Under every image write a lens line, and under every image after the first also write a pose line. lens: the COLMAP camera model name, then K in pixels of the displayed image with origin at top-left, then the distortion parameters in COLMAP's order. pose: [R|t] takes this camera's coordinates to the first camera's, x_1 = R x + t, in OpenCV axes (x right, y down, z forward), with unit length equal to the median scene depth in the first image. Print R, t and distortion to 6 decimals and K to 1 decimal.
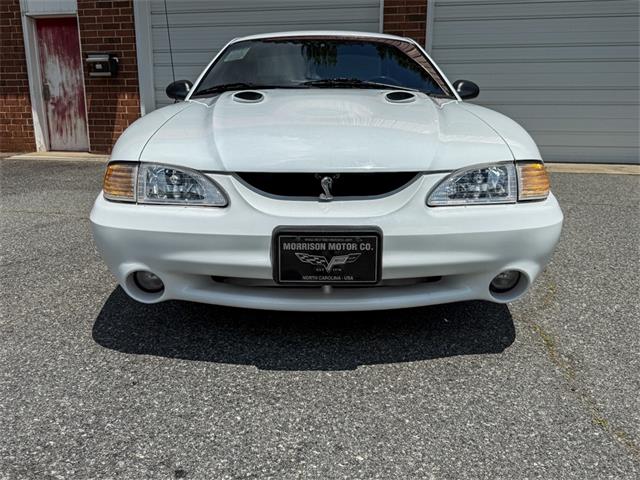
lens RADIAL K [[547.3, 0, 319.9], [0, 547.3, 239.6], [0, 0, 1]] dist [0.025653, -0.041207]
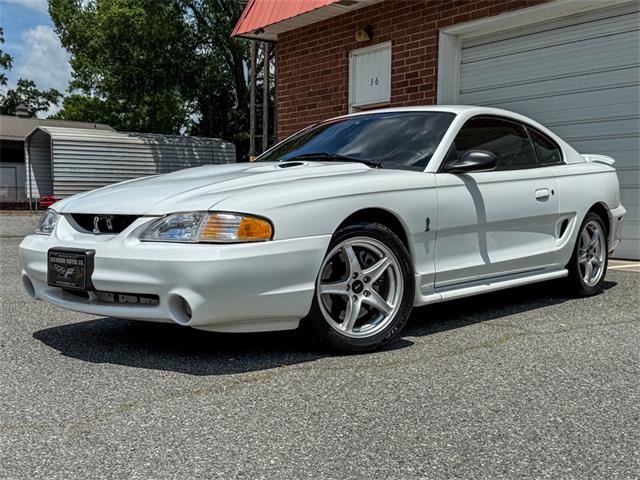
lens RADIAL K [[756.5, 0, 319.5], [0, 756.5, 242.8], [0, 0, 1]] dist [0.114530, 0.000000]
pose [[0.747715, 0.039450, -0.662847, 1.666594], [-0.163484, 0.978443, -0.126183, 0.100158], [0.643580, 0.202714, 0.738046, -0.074297]]
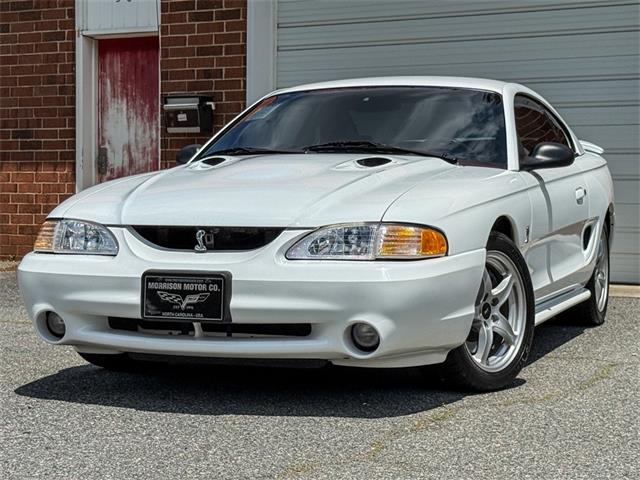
lens RADIAL K [[1443.0, 0, 323.7], [0, 1443.0, 243.6], [0, 0, 1]] dist [0.128156, 0.000000]
pose [[0.941345, 0.018946, -0.336912, 1.168010], [-0.087405, 0.978038, -0.189214, 0.420714], [0.325928, 0.207564, 0.922328, -1.530844]]
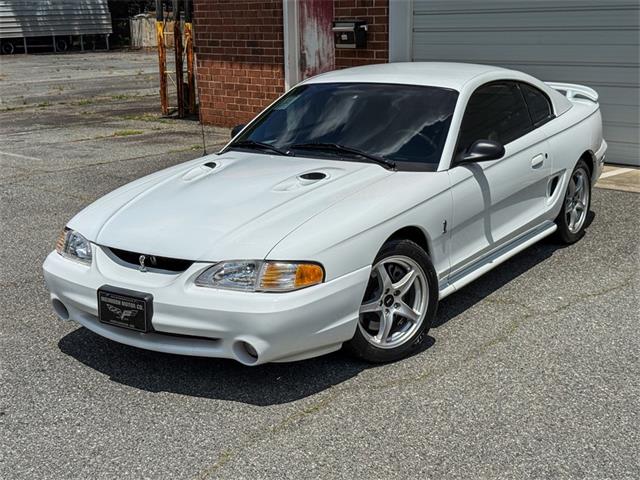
lens RADIAL K [[911.0, 0, 319.6], [0, 911.0, 240.2], [0, 0, 1]] dist [0.121388, 0.000000]
pose [[0.824825, 0.118576, -0.552815, 1.659880], [-0.113907, 0.992563, 0.042945, -0.298143], [0.553795, 0.027547, 0.832197, -0.737377]]
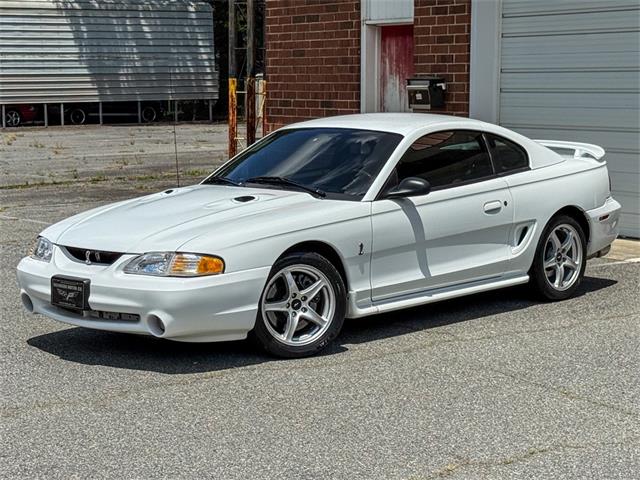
lens RADIAL K [[1443.0, 0, 316.7], [0, 1443.0, 237.3], [0, 0, 1]] dist [0.128156, 0.000000]
pose [[0.719409, 0.072637, -0.690778, 3.633686], [-0.161297, 0.984801, -0.064429, 0.024317], [0.675599, 0.157771, 0.720191, -1.826720]]
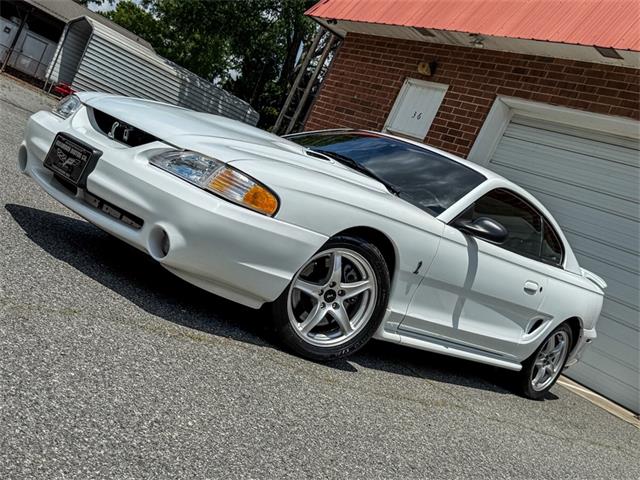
lens RADIAL K [[756.5, 0, 315.6], [0, 756.5, 244.8], [0, 0, 1]] dist [0.114530, 0.000000]
pose [[0.683028, 0.346903, -0.642753, 1.623339], [-0.547208, 0.825917, -0.135737, 0.123255], [0.483773, 0.444431, 0.753953, -0.080867]]
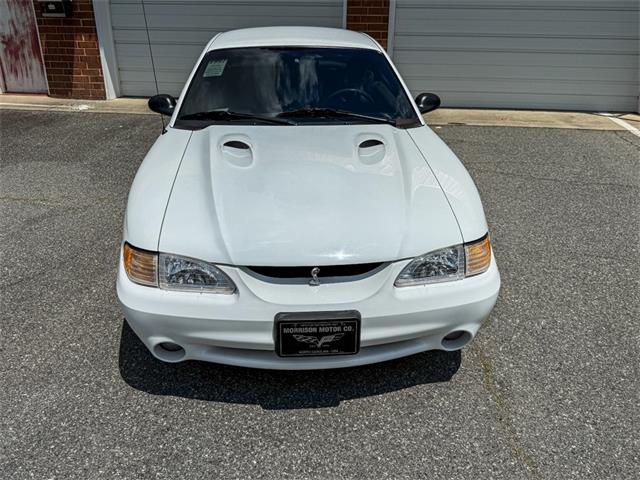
lens RADIAL K [[547.3, 0, 320.1], [0, 547.3, 241.2], [0, 0, 1]] dist [0.025653, -0.041207]
pose [[0.997325, -0.022964, 0.069397, -0.058670], [0.010012, 0.983337, 0.181514, -0.376698], [-0.072409, -0.180333, 0.980937, -0.194715]]
